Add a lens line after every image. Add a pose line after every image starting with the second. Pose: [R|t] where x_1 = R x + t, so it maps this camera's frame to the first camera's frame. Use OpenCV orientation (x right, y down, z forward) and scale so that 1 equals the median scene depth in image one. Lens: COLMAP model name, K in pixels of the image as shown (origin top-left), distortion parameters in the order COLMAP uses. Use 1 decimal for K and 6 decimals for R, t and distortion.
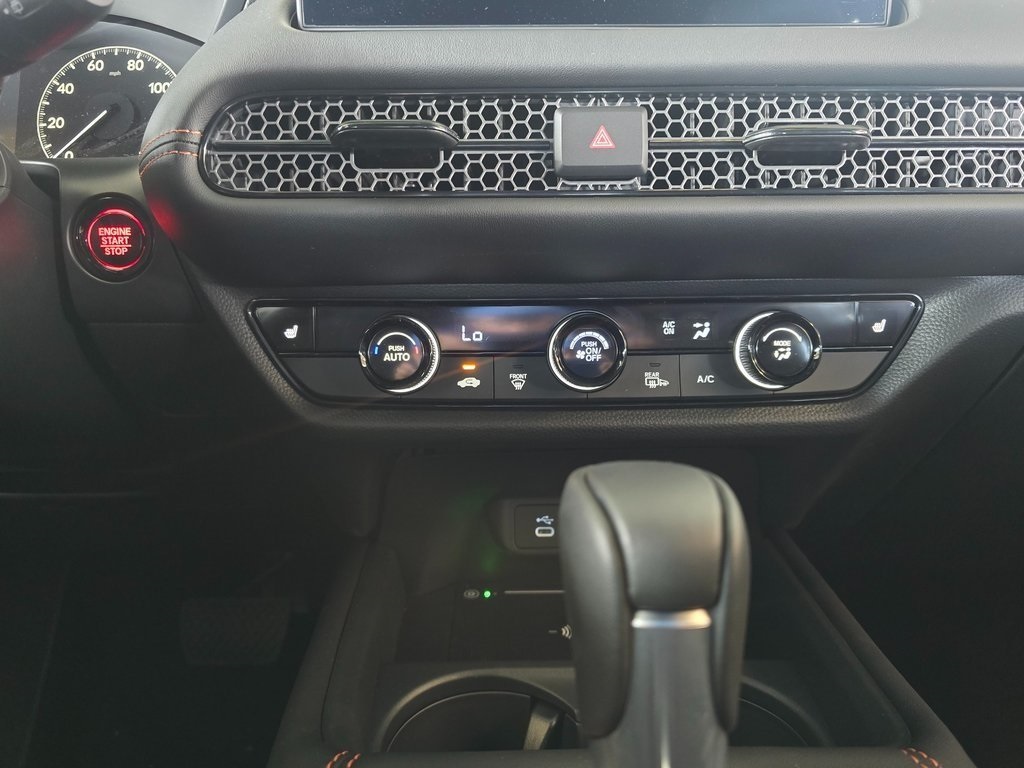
lens RADIAL K [[696.2, 0, 512.0], [0, 696.2, 409.1], [0, 0, 1]] dist [0.004333, -0.003544]
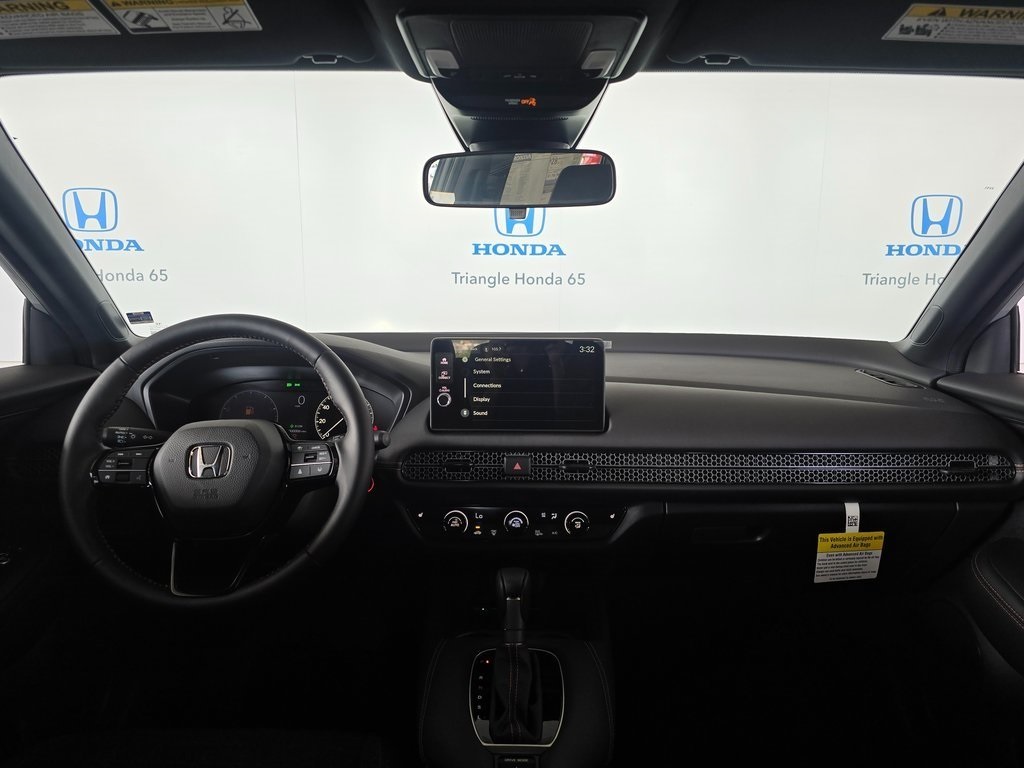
lens RADIAL K [[669.9, 0, 514.6], [0, 669.9, 363.3], [0, 0, 1]] dist [0.001684, -0.000698]
pose [[0.999916, 0.012809, -0.001971, 0.096438], [-0.012960, 0.987148, -0.159285, -0.305546], [-0.000094, 0.159297, 0.987231, -2.008816]]
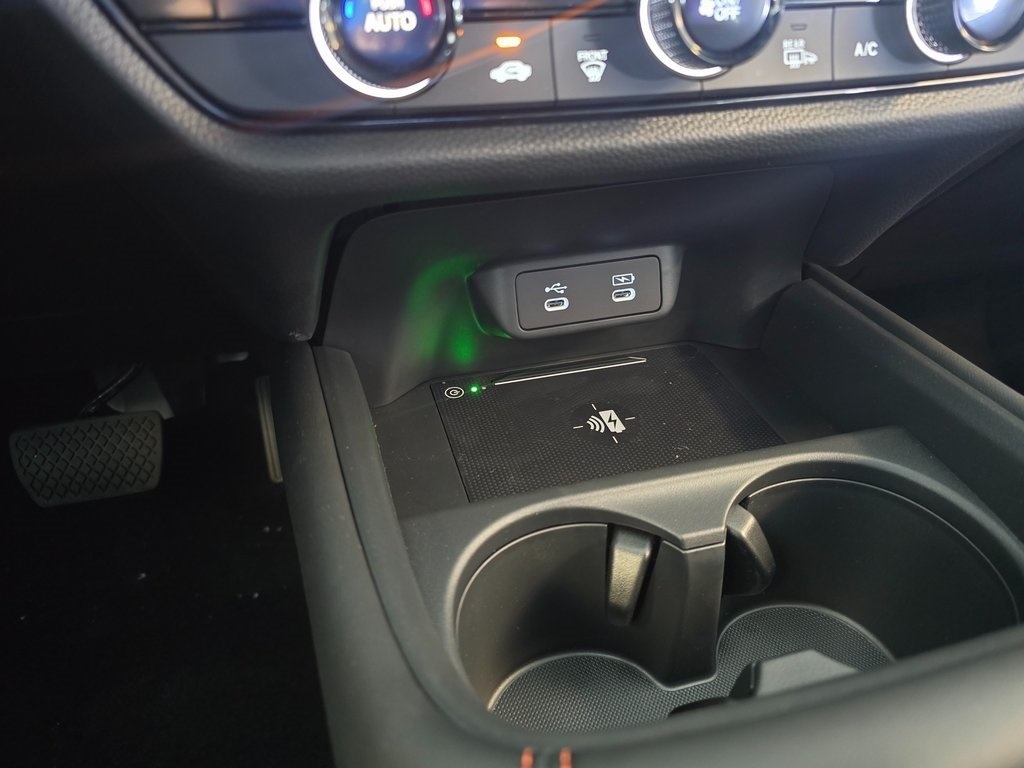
lens RADIAL K [[696.2, 0, 512.0], [0, 696.2, 409.1], [0, 0, 1]] dist [0.004333, -0.003544]
pose [[0.966682, -0.146583, 0.209854, -0.223840], [0.064586, 0.932953, 0.354156, 0.018025], [-0.247697, -0.328803, 0.911337, 0.384490]]
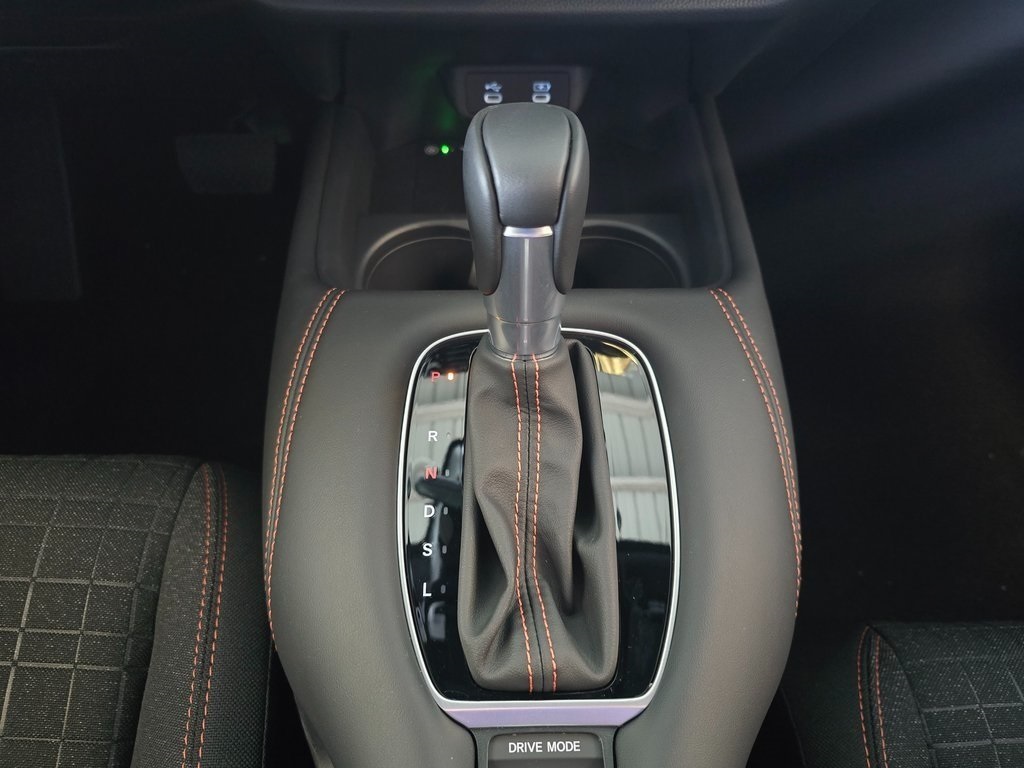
lens RADIAL K [[669.9, 0, 514.6], [0, 669.9, 363.3], [0, 0, 1]] dist [0.001684, -0.000698]
pose [[0.999544, 0.001138, 0.030186, 0.064645], [-0.018563, 0.811489, 0.584072, -0.140936], [-0.023831, -0.584366, 0.811140, -0.162535]]
